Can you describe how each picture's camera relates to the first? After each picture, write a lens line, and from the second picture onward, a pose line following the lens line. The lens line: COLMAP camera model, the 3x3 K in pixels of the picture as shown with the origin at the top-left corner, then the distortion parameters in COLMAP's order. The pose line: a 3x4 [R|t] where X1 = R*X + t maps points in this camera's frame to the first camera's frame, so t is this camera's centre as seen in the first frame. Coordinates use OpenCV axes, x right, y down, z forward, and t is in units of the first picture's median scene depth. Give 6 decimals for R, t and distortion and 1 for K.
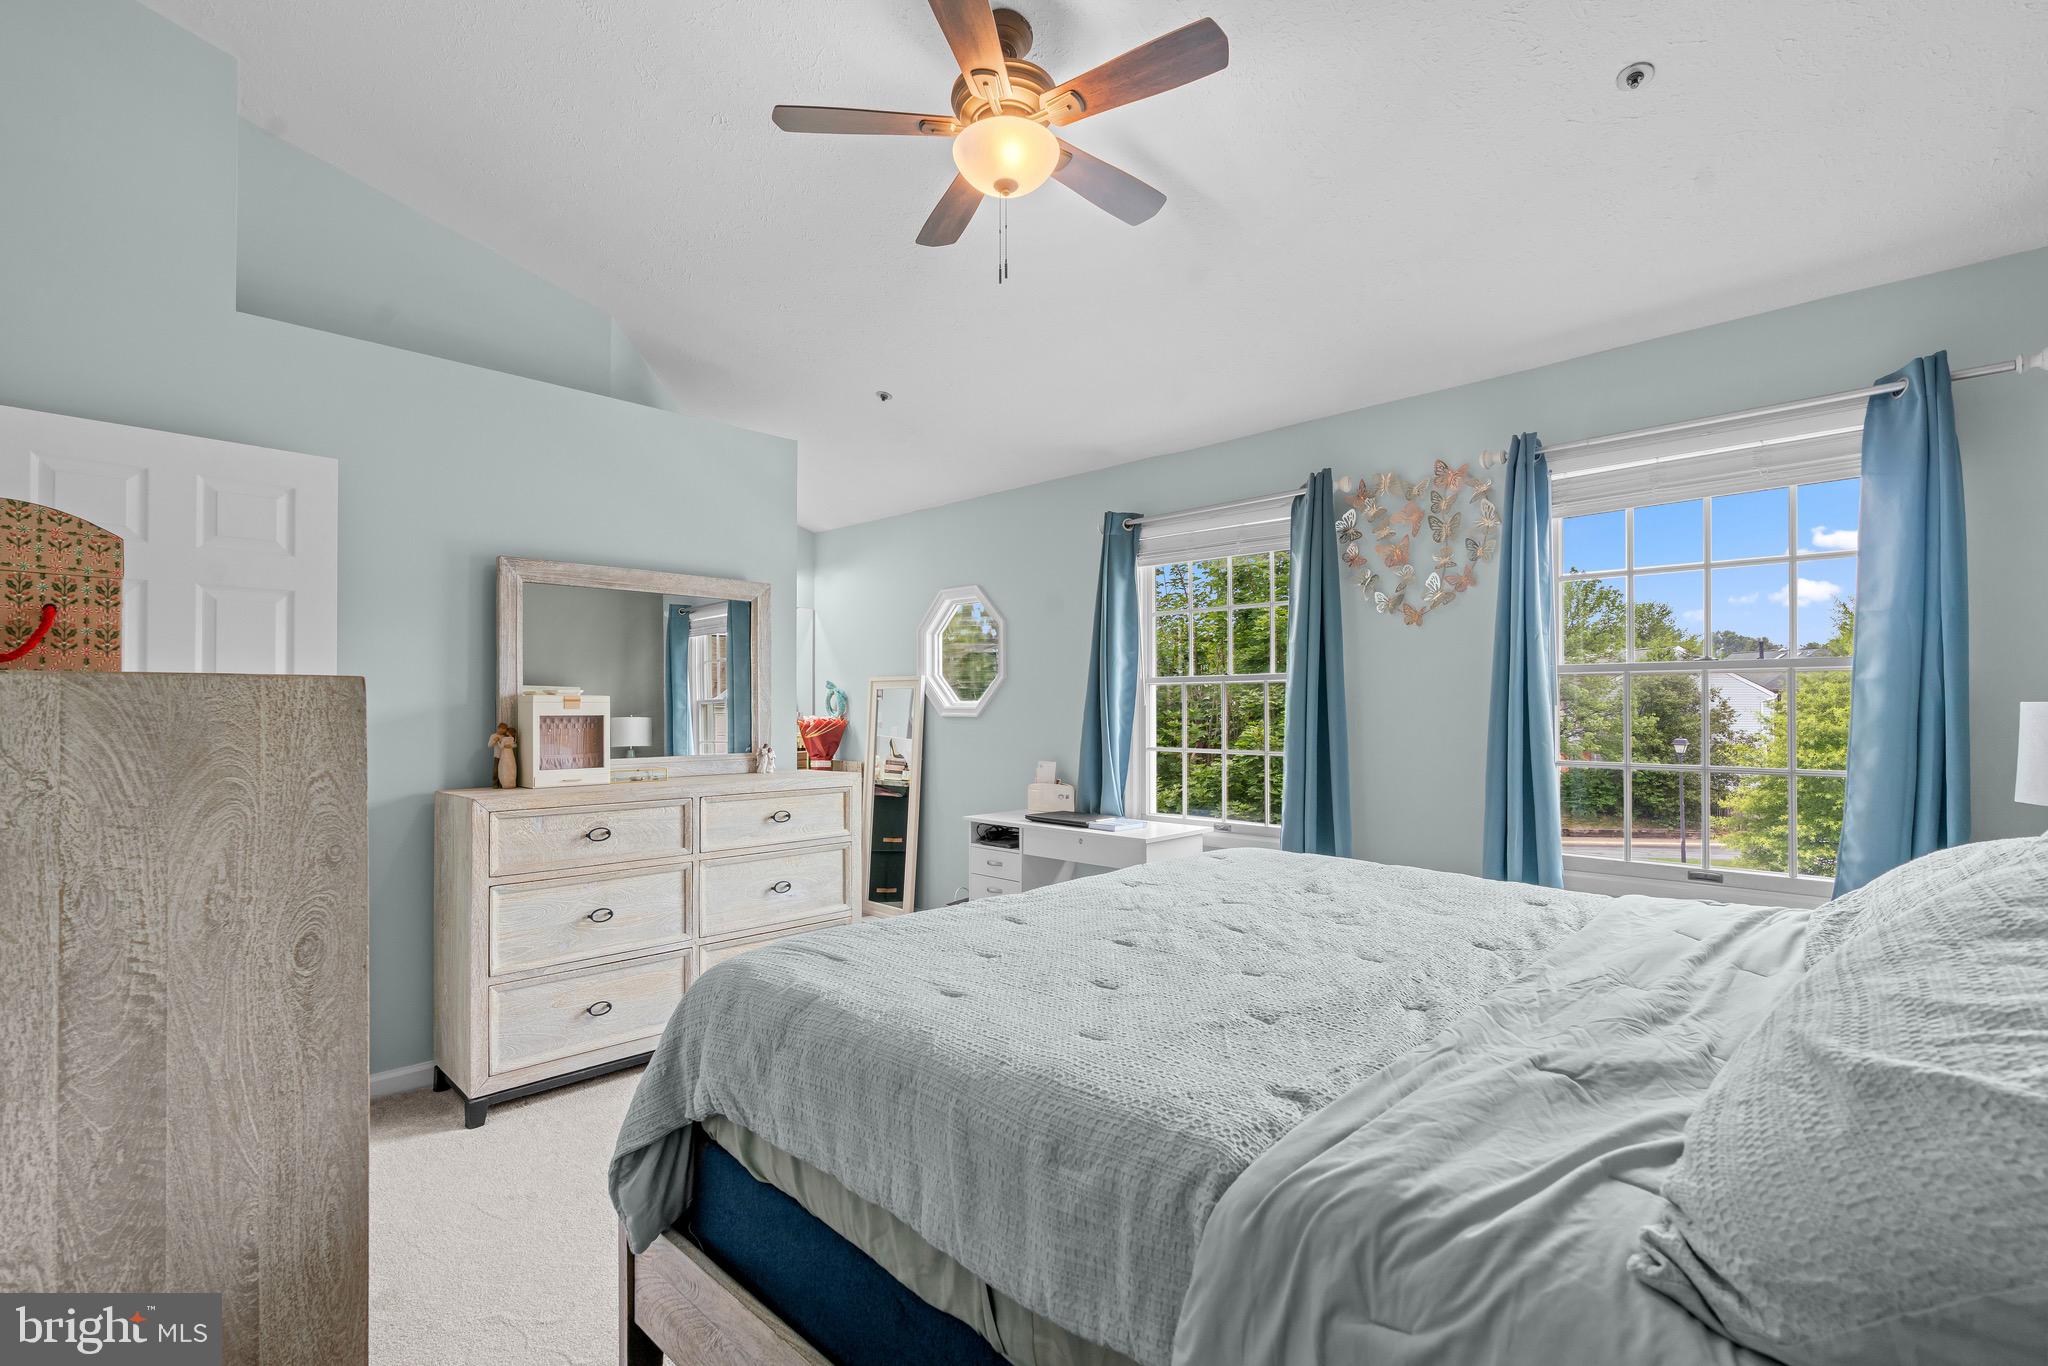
lens RADIAL K [[914.8, 0, 1022.7], [0, 914.8, 701.4], [0, 0, 1]] dist [-0.001147, 0.008090]
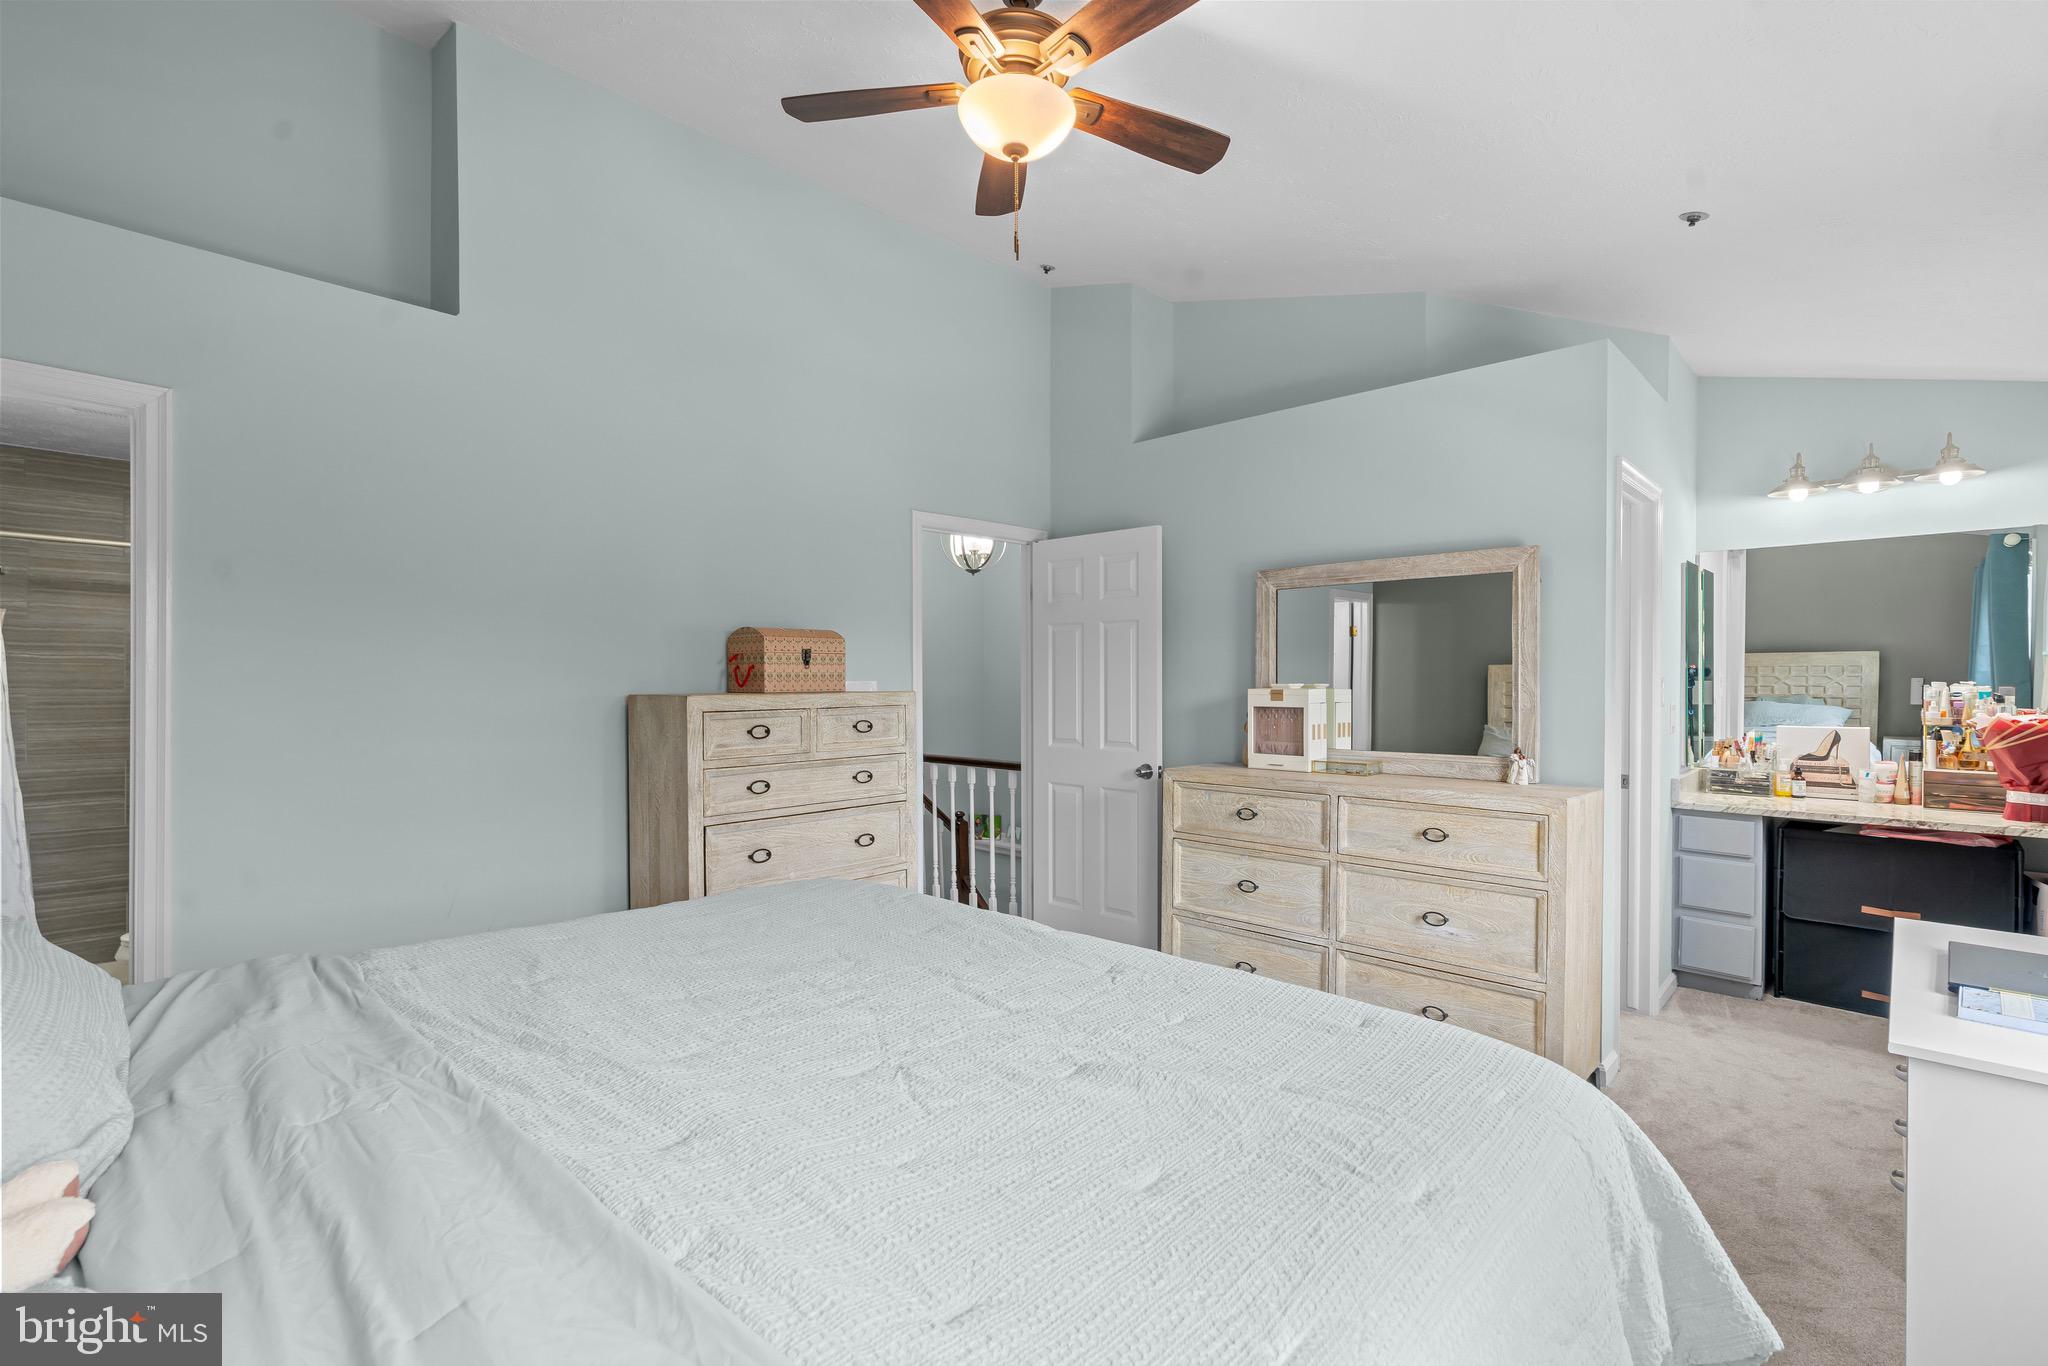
lens RADIAL K [[925.0, 0, 1023.0], [0, 925.0, 688.8], [0, 0, 1]] dist [-0.014959, 0.008560]
pose [[0.009774, 0.012577, -0.999873, 0.624023], [0.009158, 0.999878, 0.012666, -0.023554], [0.999910, -0.009281, 0.009658, 0.671287]]
